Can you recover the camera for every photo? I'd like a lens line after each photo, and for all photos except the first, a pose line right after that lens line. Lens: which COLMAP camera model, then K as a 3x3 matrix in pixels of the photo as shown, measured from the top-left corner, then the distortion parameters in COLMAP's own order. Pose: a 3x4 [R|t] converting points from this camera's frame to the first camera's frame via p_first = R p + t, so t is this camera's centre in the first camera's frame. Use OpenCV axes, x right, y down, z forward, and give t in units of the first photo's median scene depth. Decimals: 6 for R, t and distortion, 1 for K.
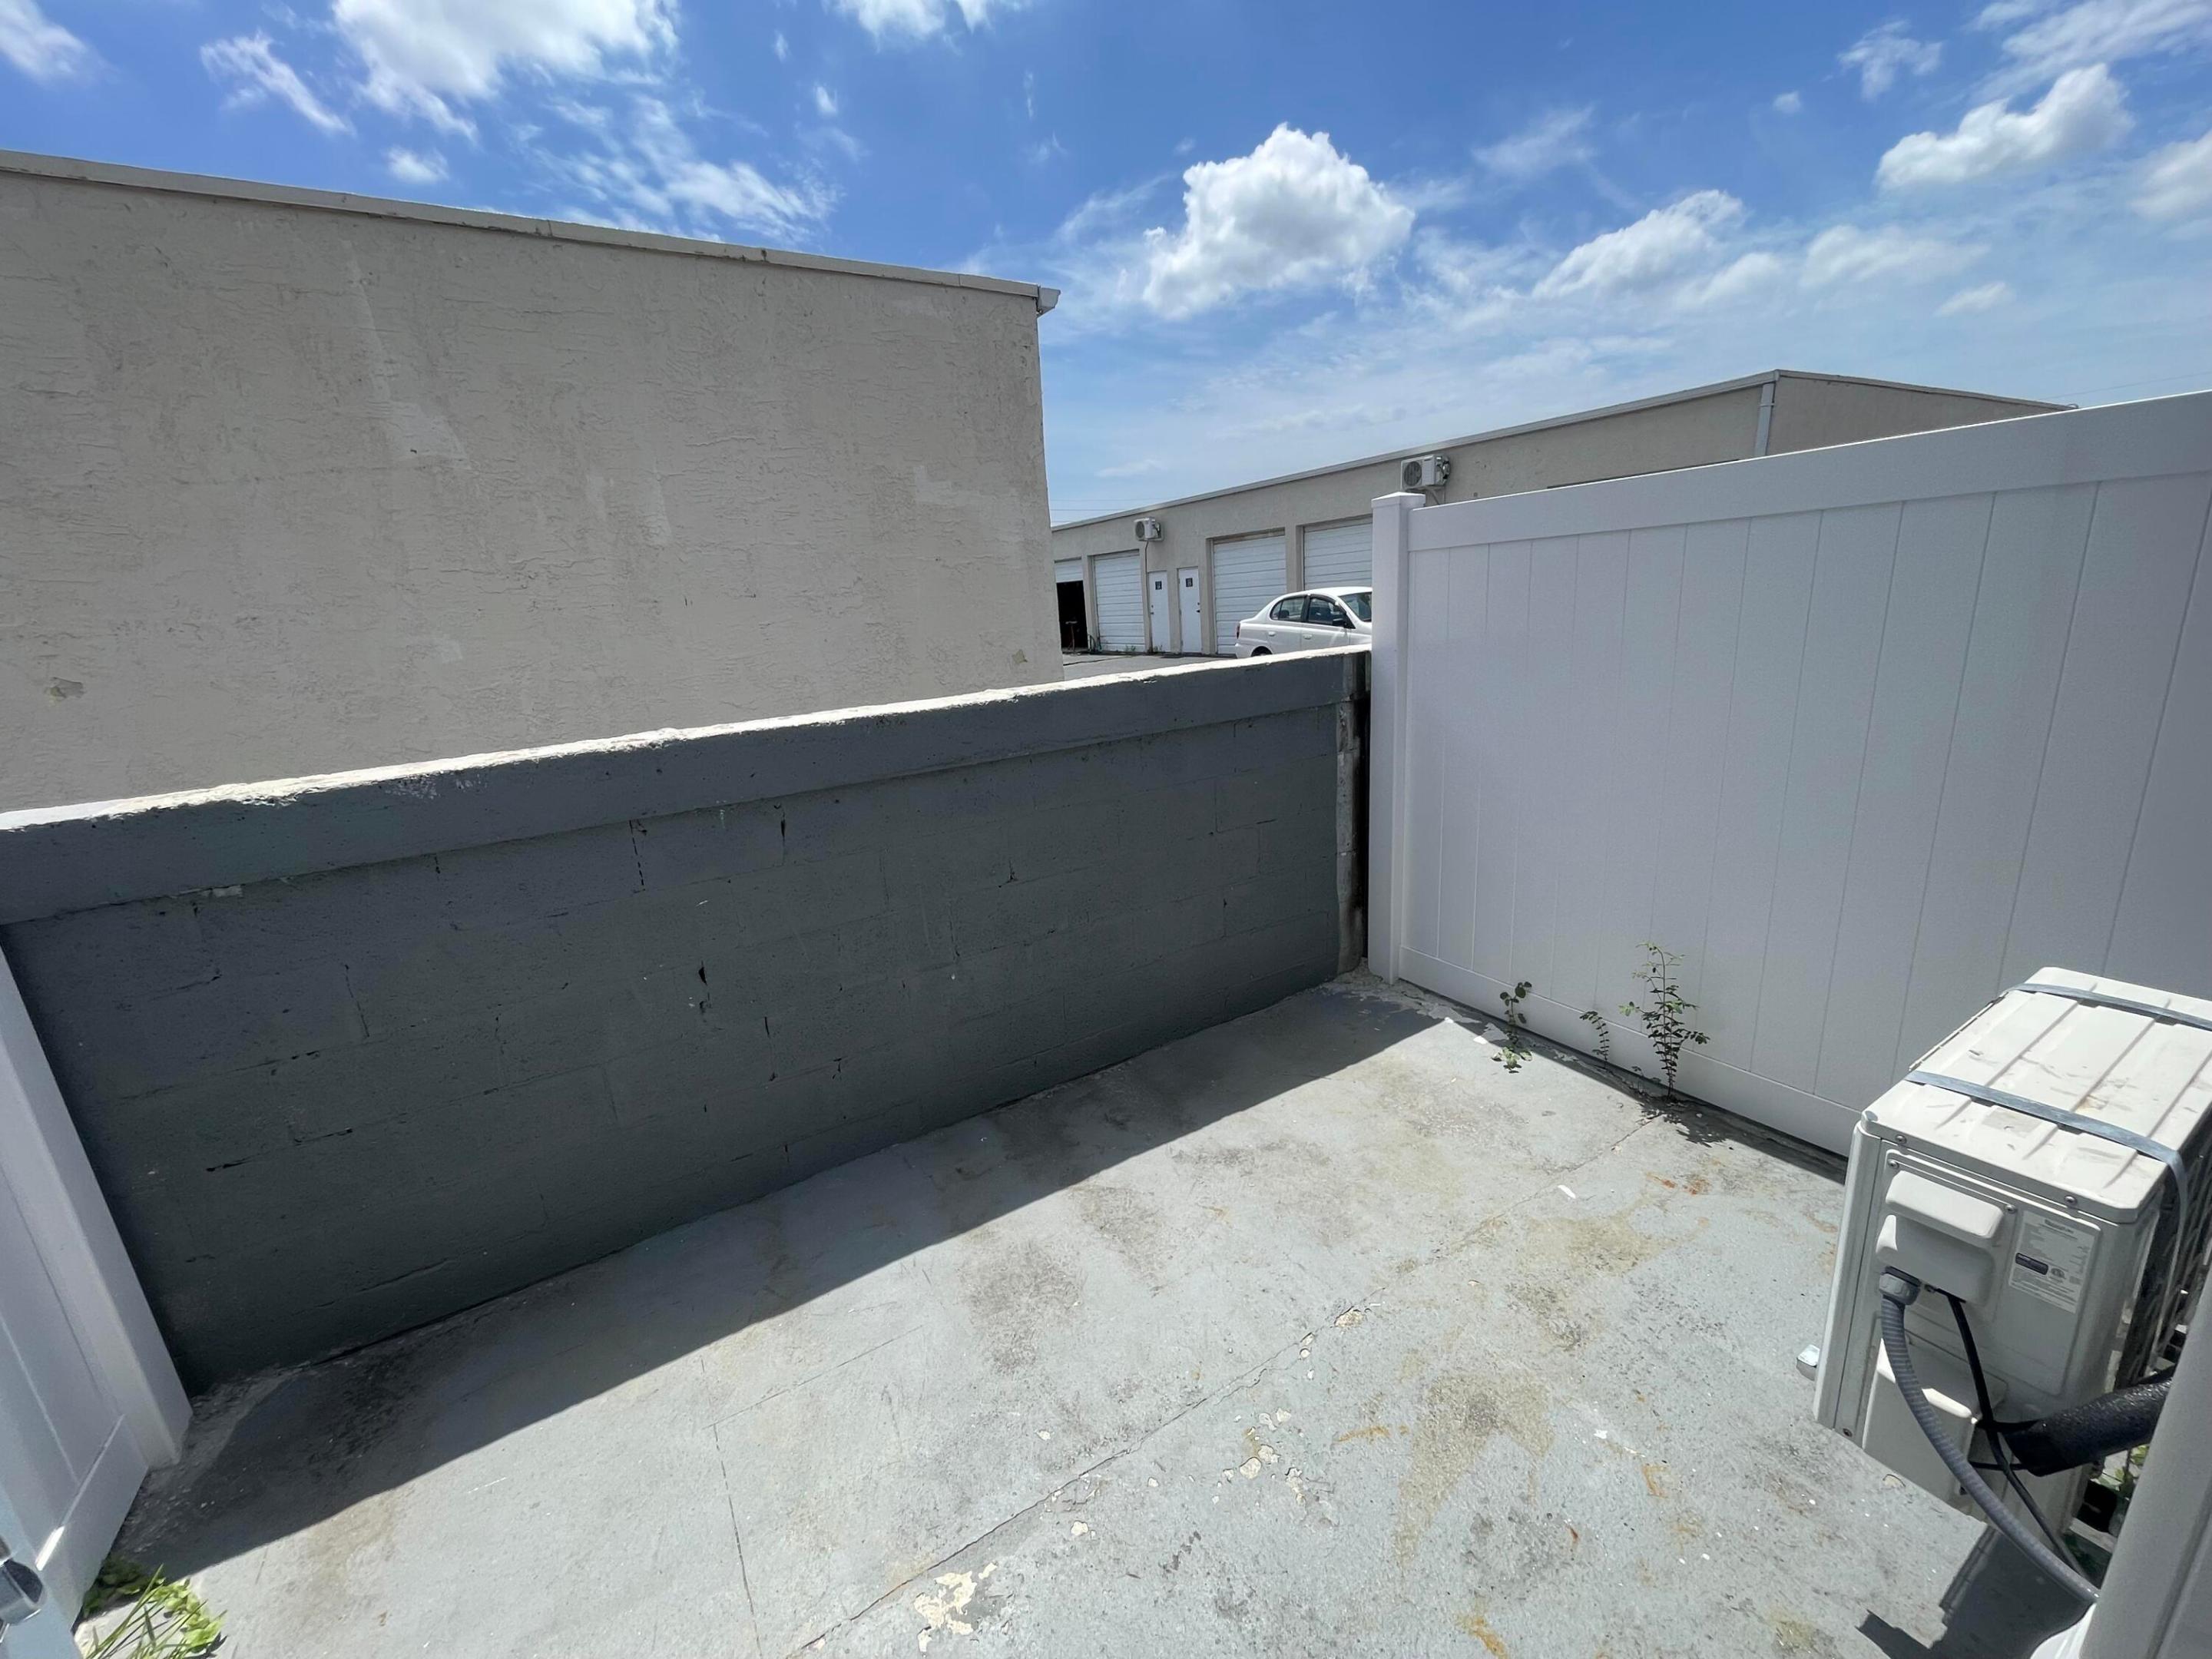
lens RADIAL K [[897.2, 0, 1096.6], [0, 897.2, 839.3], [0, 0, 1]] dist [-0.000507, -0.000110]
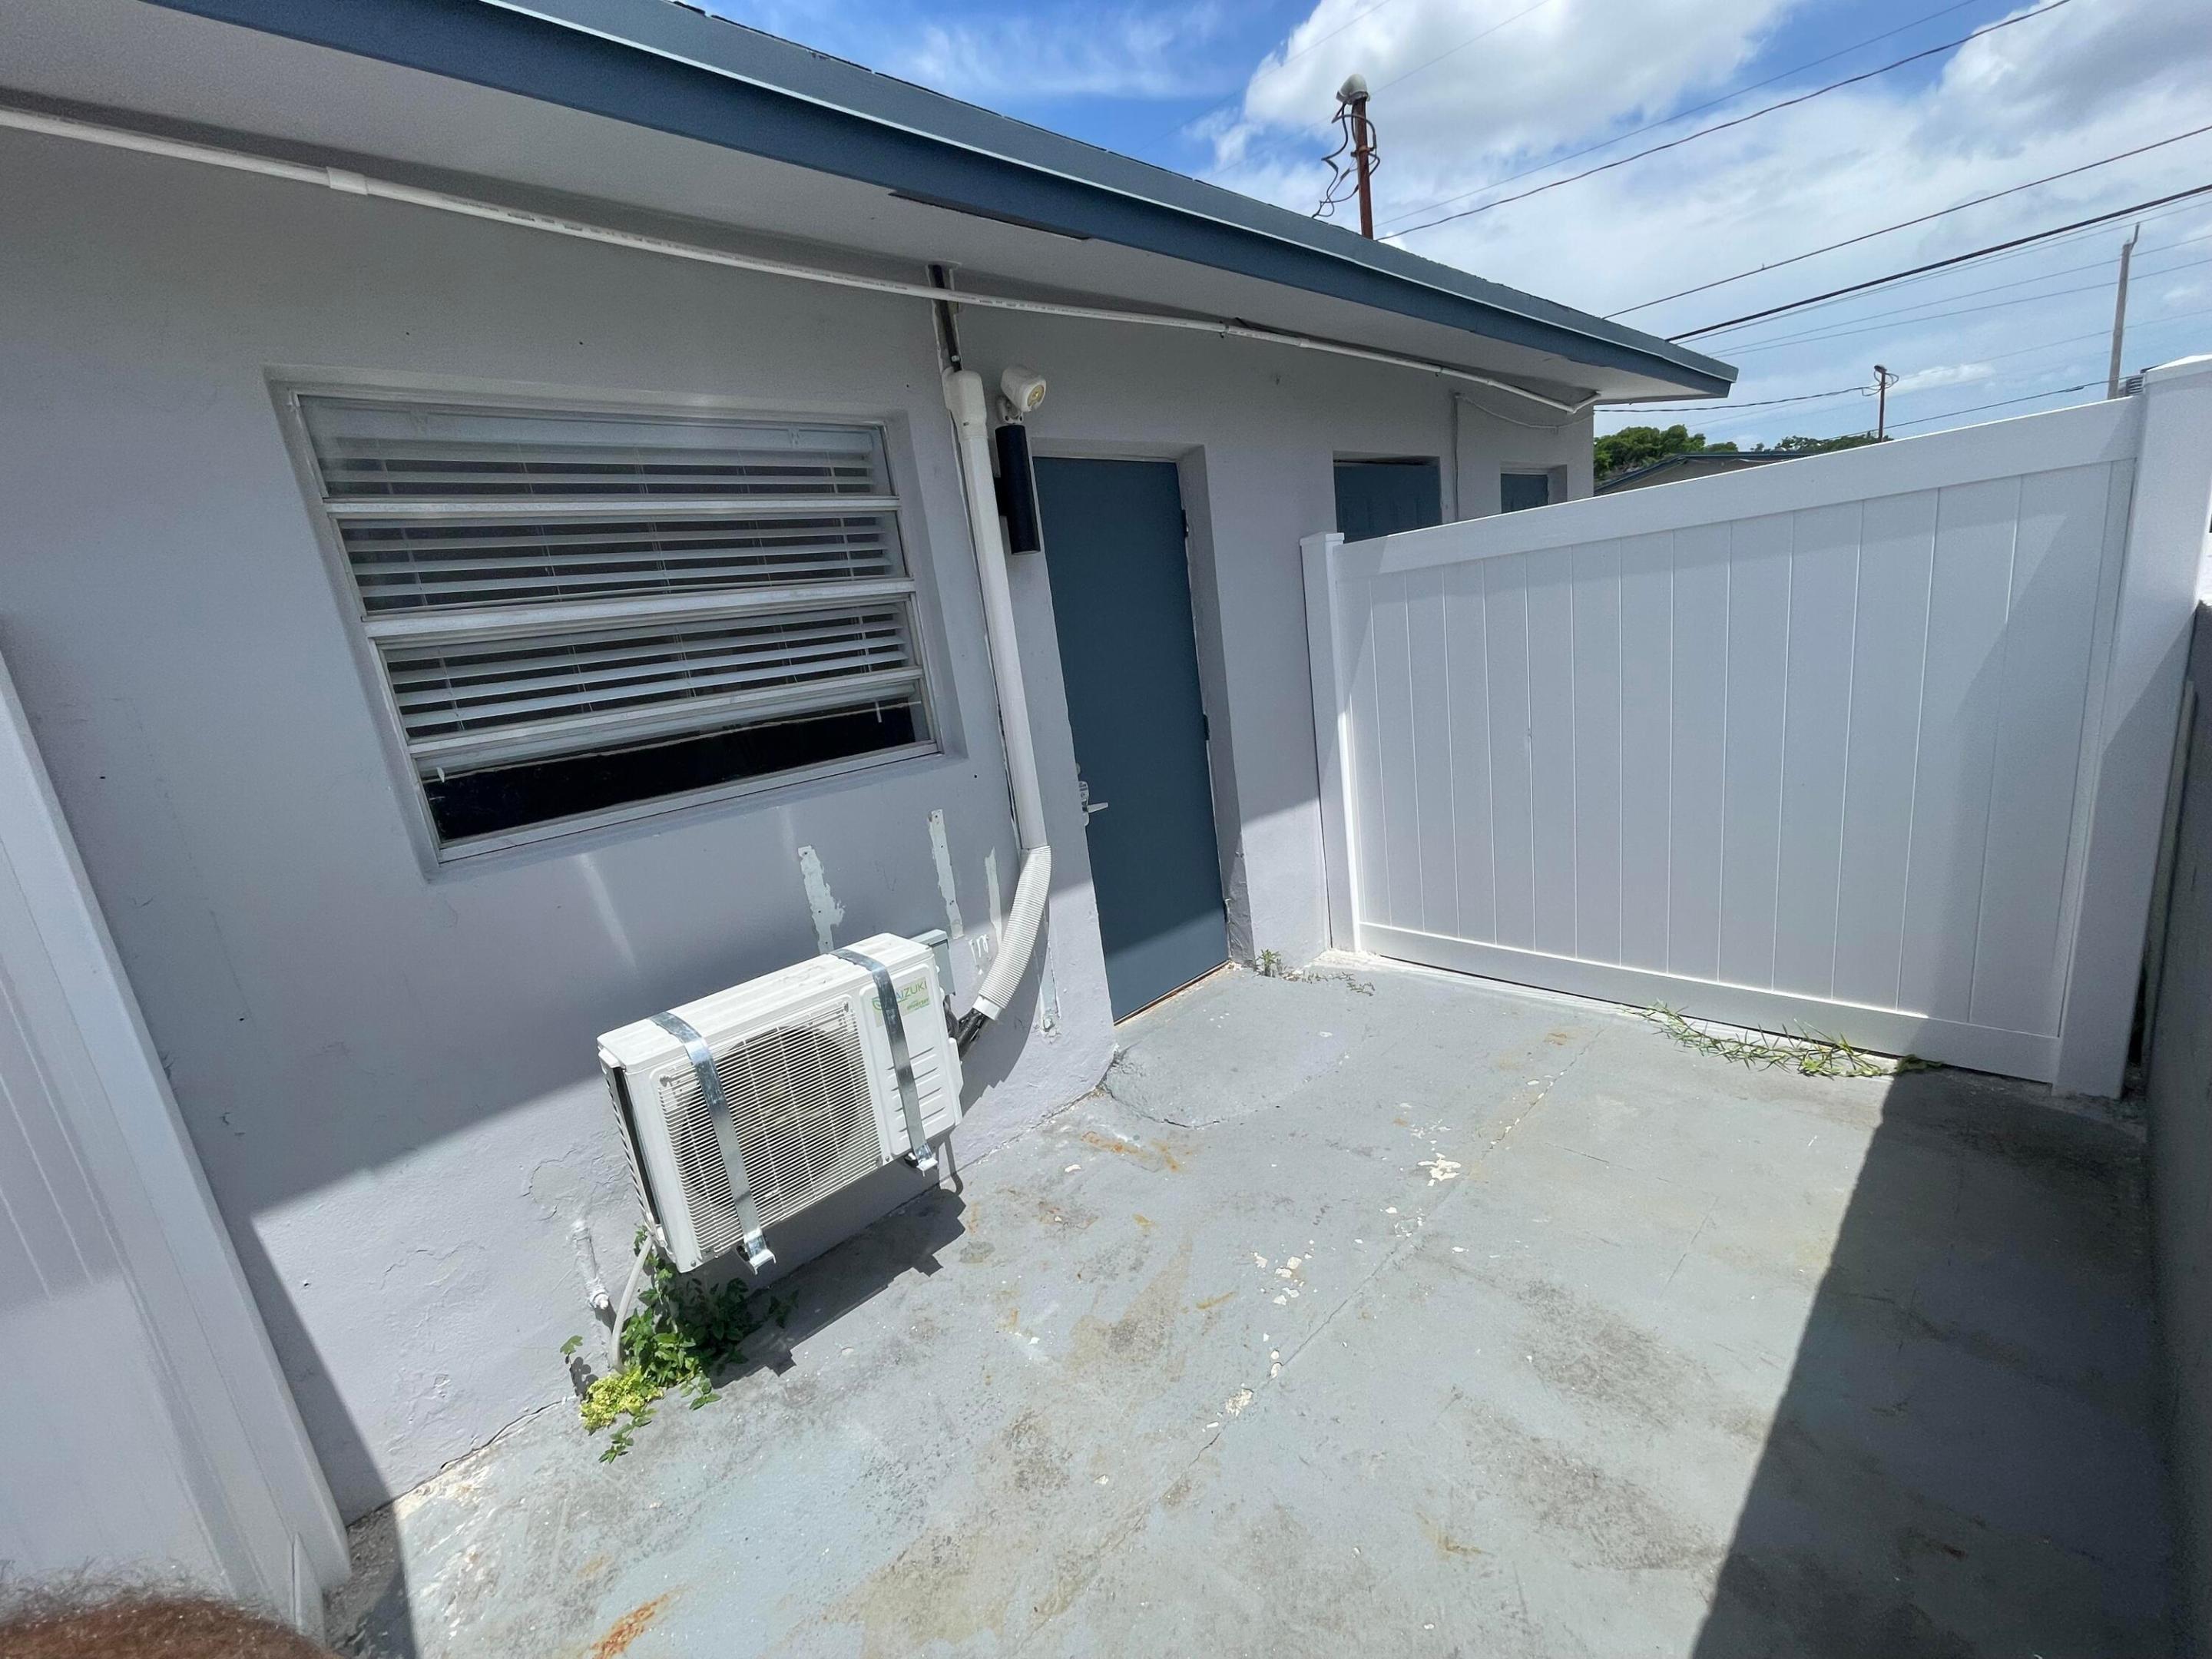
lens RADIAL K [[897.2, 0, 1096.6], [0, 897.2, 839.3], [0, 0, 1]] dist [-0.000507, -0.000110]
pose [[-0.959475, 0.236523, -0.153184, 0.427814], [0.138209, 0.868709, 0.475651, -0.440384], [0.245575, 0.435204, -0.866193, 1.519039]]
